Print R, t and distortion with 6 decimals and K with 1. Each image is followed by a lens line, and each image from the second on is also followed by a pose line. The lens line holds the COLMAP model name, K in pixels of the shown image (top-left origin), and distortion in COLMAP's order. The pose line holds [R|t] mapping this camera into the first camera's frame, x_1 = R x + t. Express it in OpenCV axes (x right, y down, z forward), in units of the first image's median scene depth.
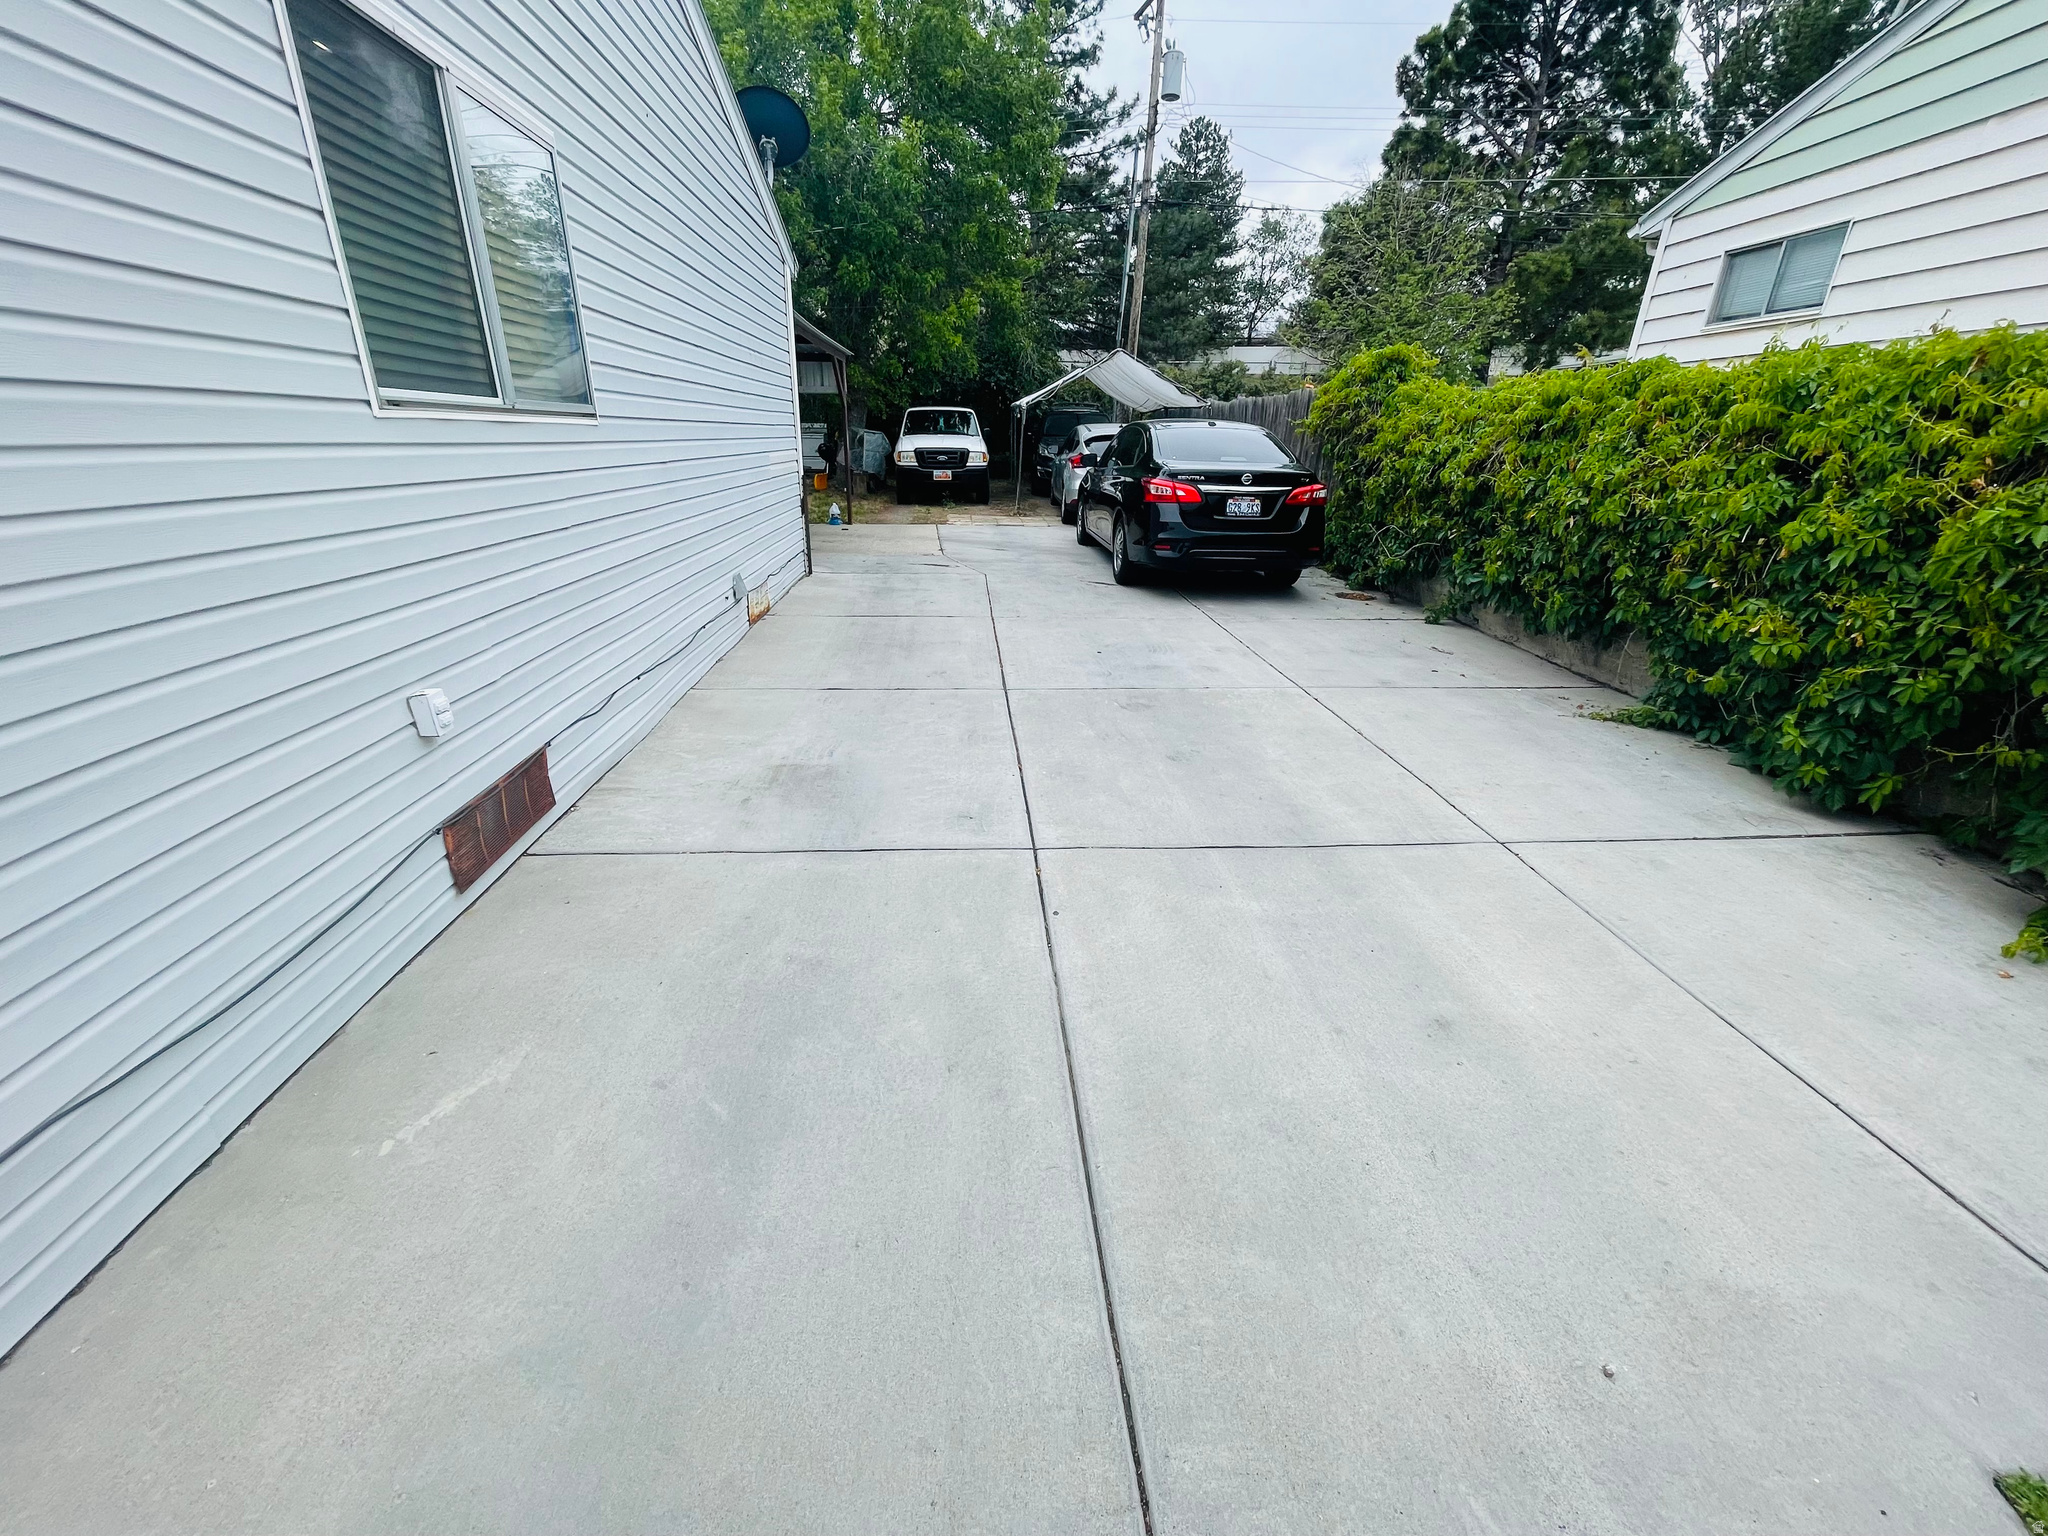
lens RADIAL K [[826.2, 0, 1030.8], [0, 826.2, 773.1], [0, 0, 1]] dist [-0.000993, -0.000152]
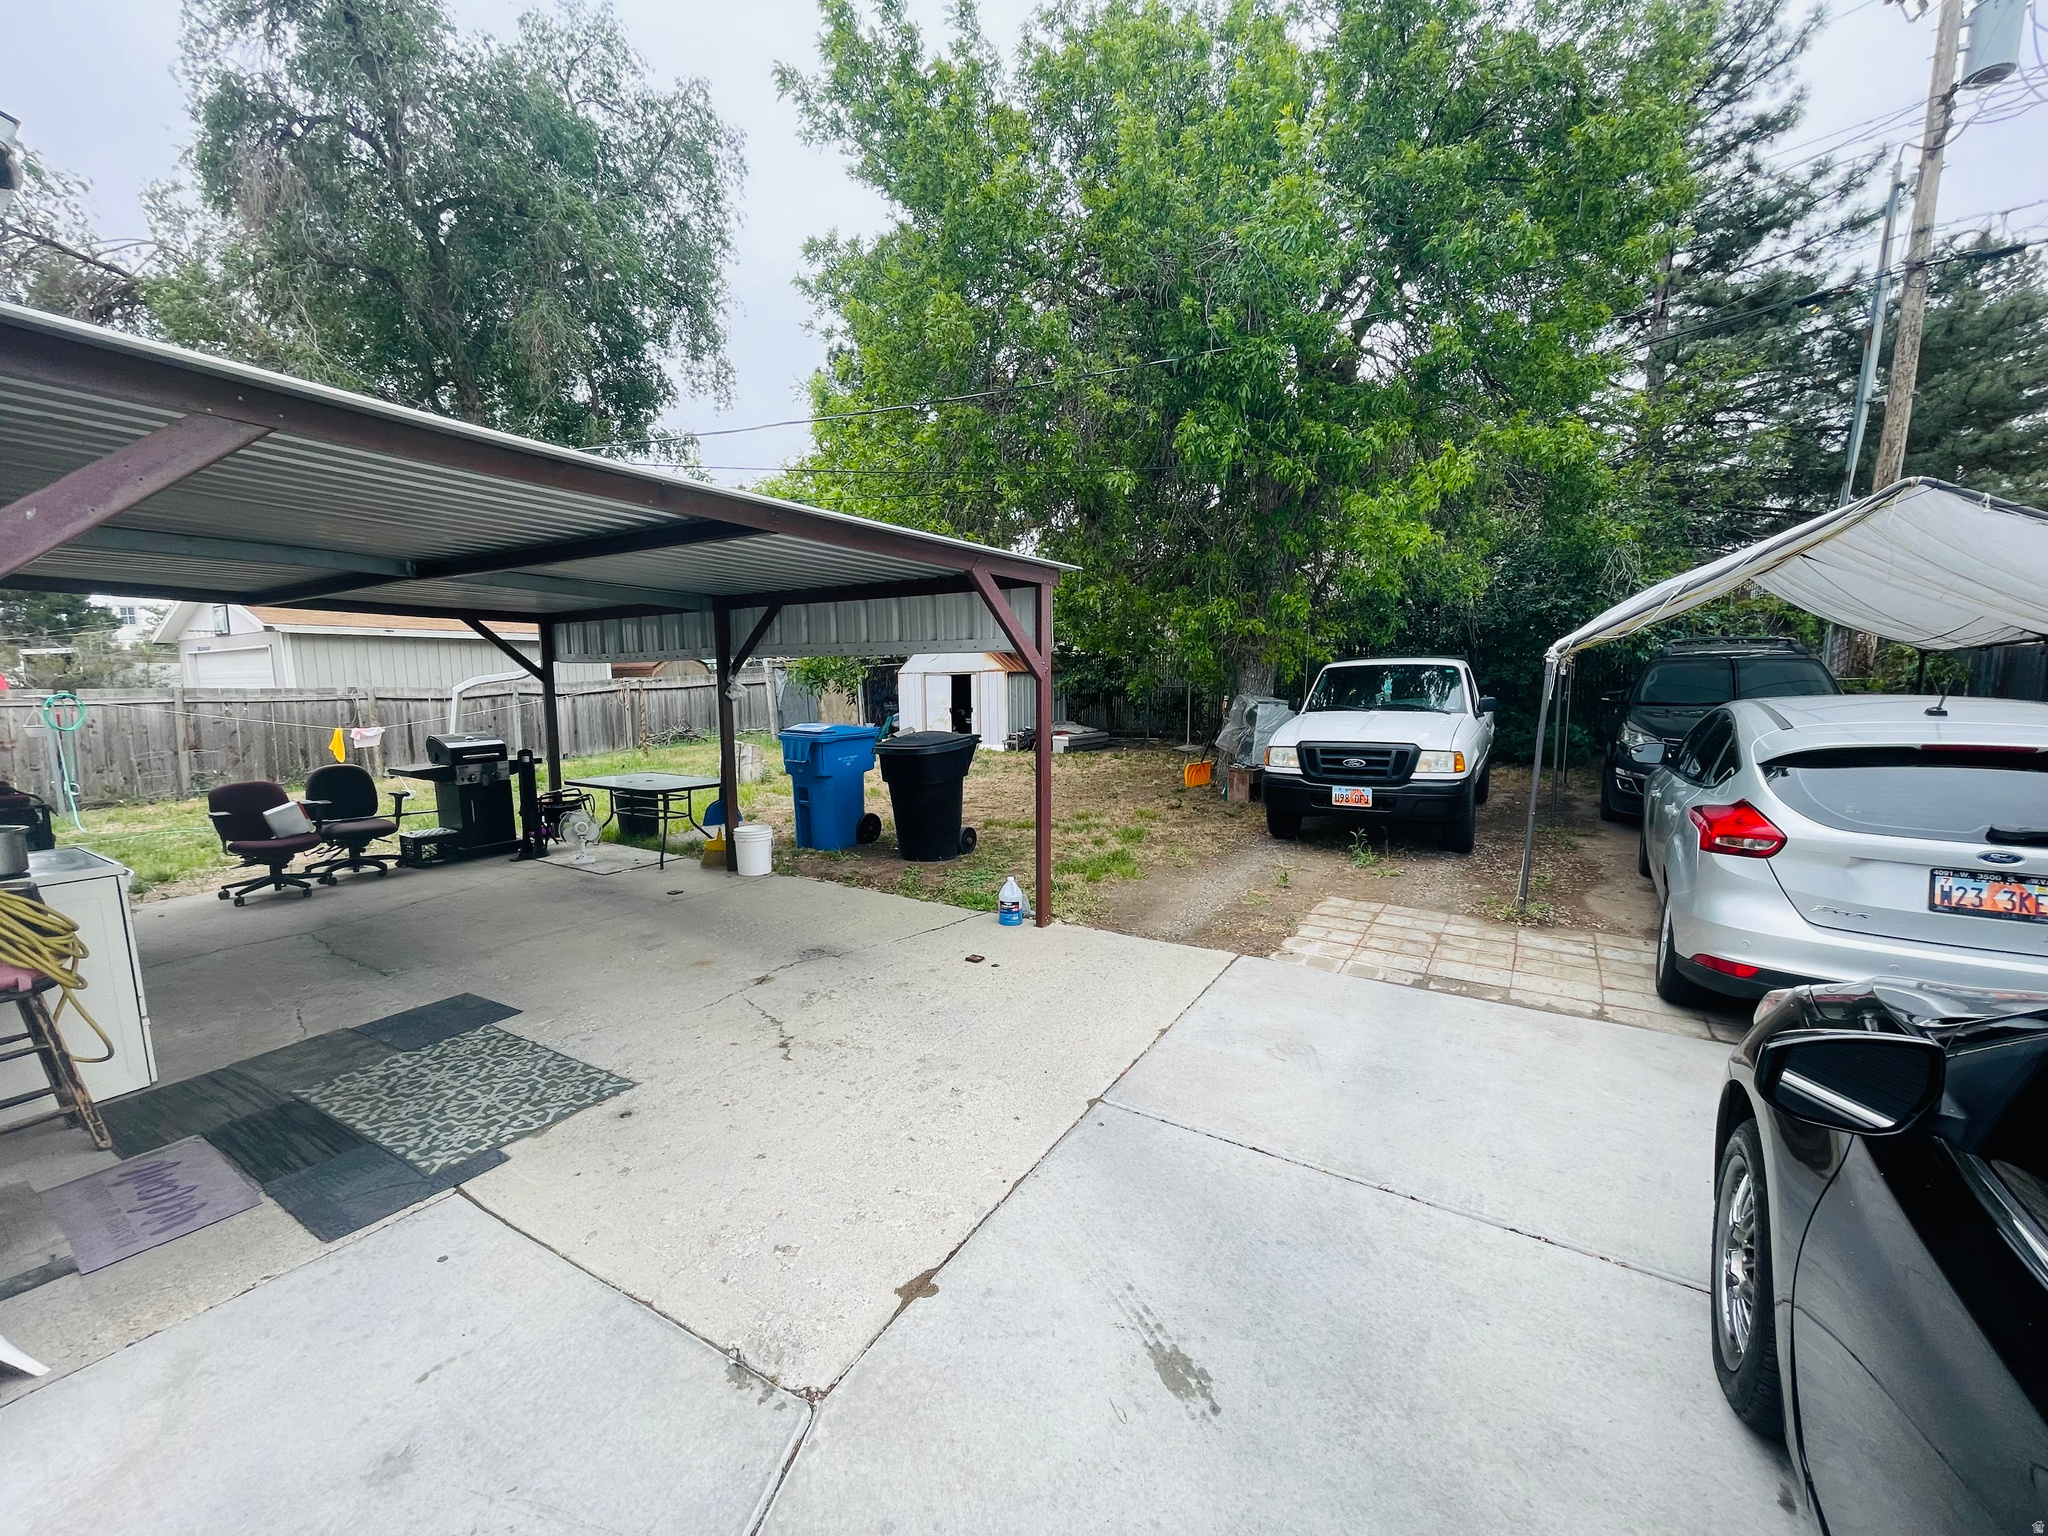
lens RADIAL K [[826.2, 0, 1030.8], [0, 826.2, 773.1], [0, 0, 1]] dist [-0.000993, -0.000152]
pose [[0.795179, 0.039428, -0.605091, 0.028203], [-0.204685, 0.956767, -0.206642, -0.218381], [0.570784, 0.288170, 0.768872, 0.485302]]
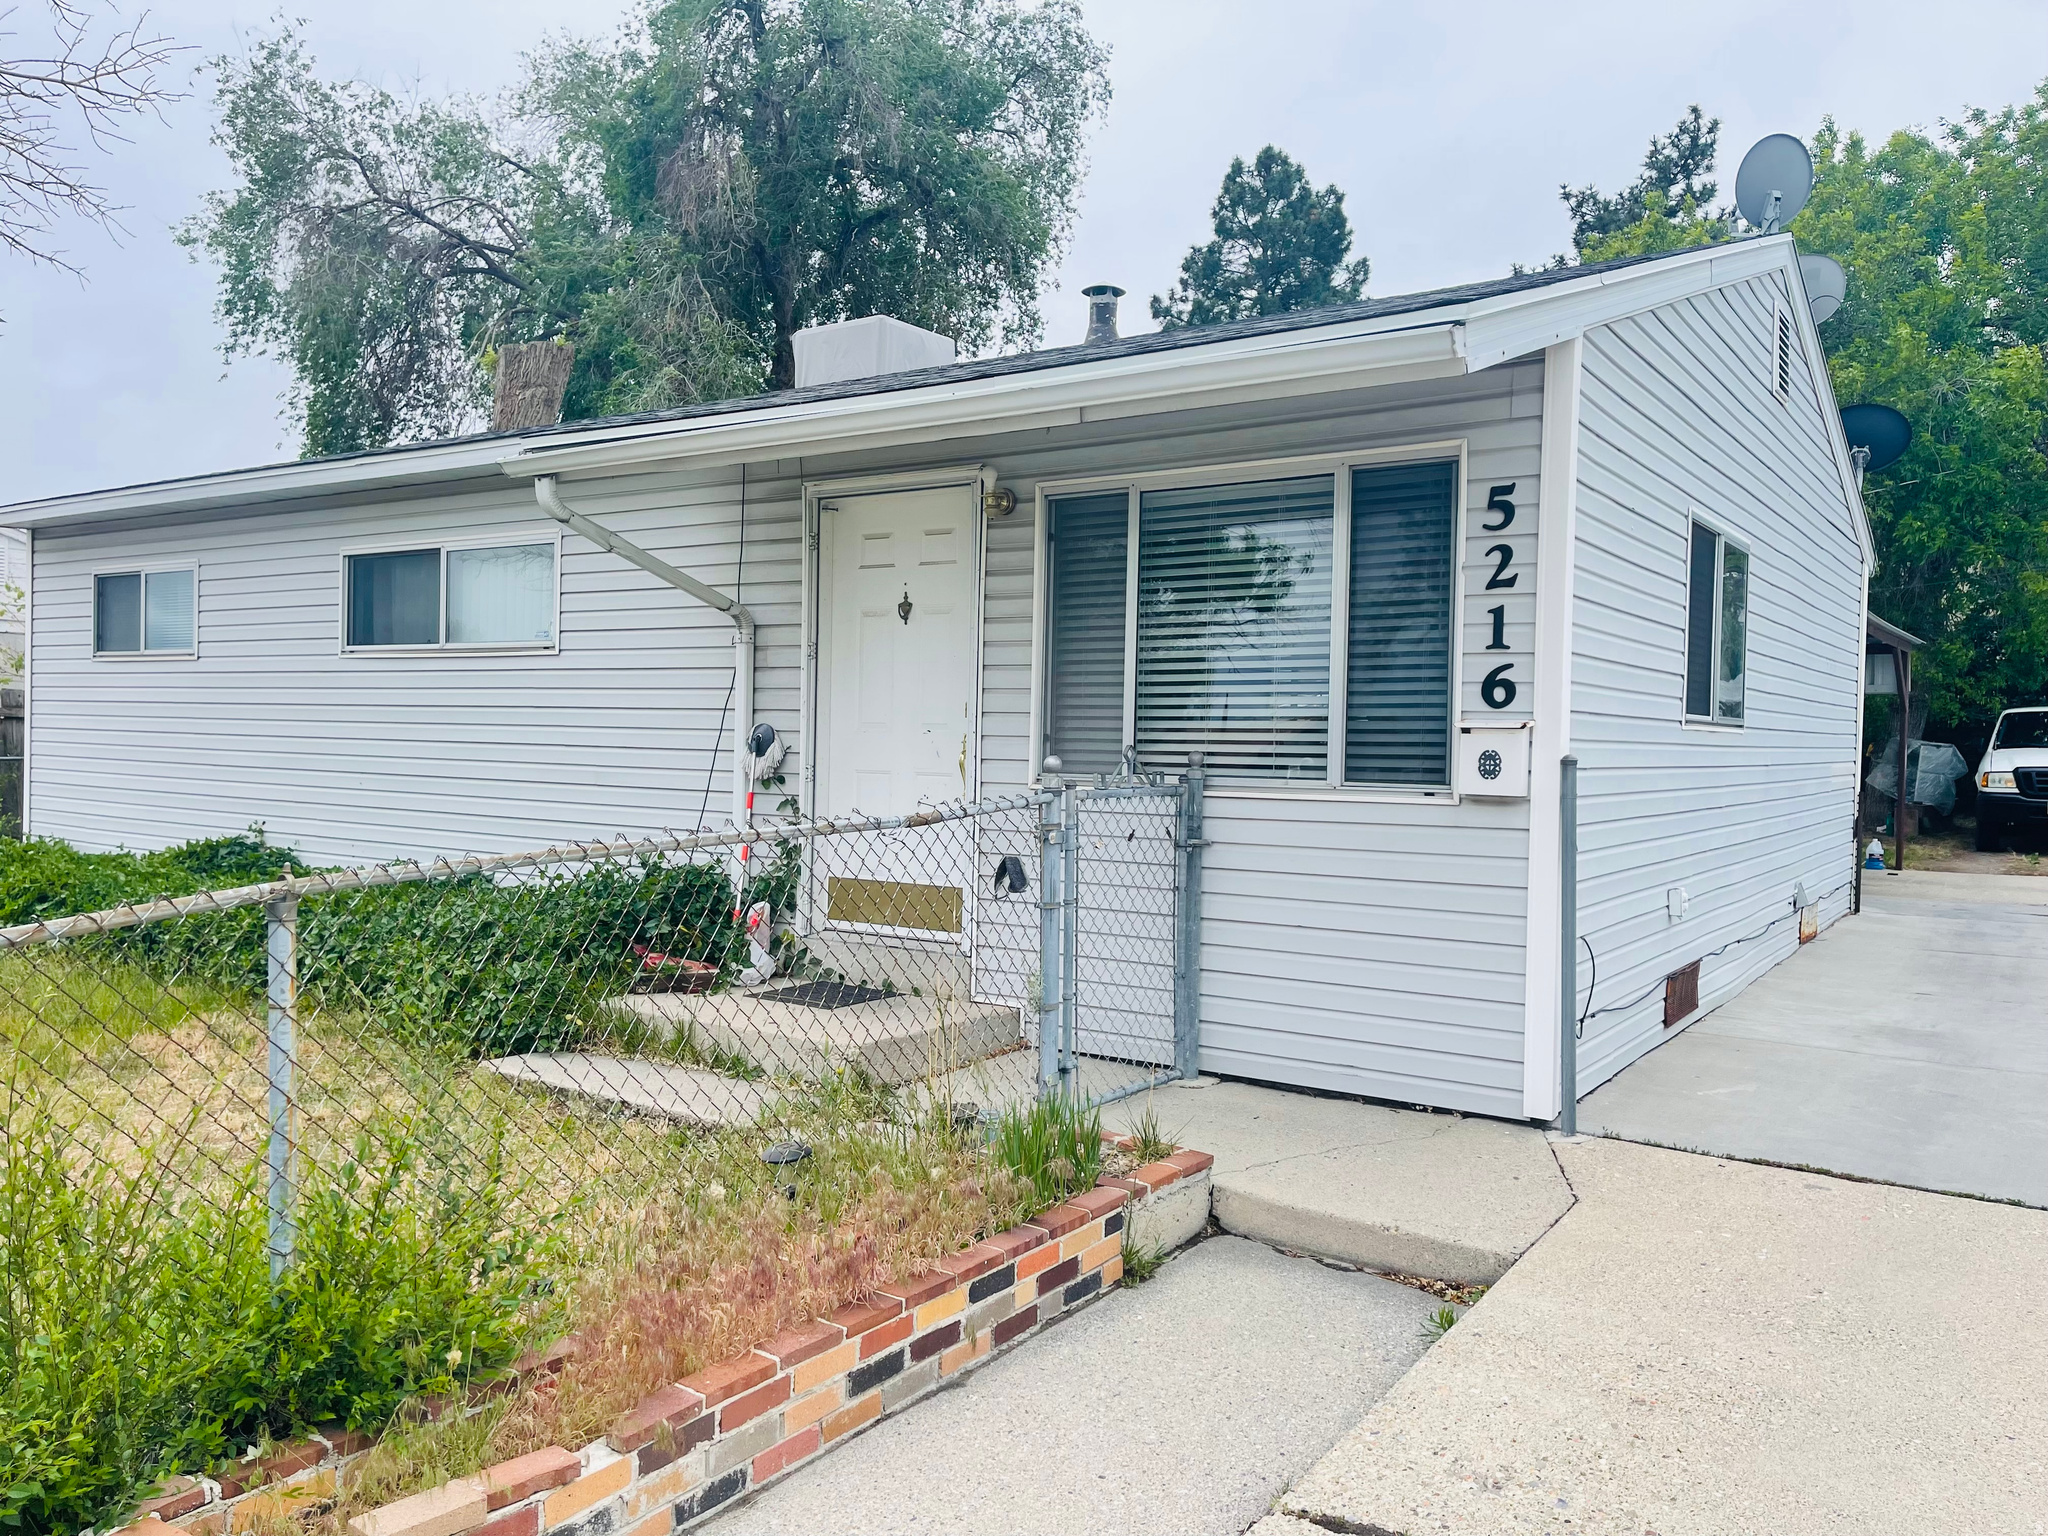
lens RADIAL K [[1529.2, 0, 1021.5], [0, 1529.2, 761.1], [0, 0, 1]] dist [0.063435, -0.084687]
pose [[0.770921, 0.002347, -0.636927, 0.027394], [-0.241027, 0.926703, -0.288318, 0.124898], [0.589565, 0.375787, 0.714980, -0.292591]]
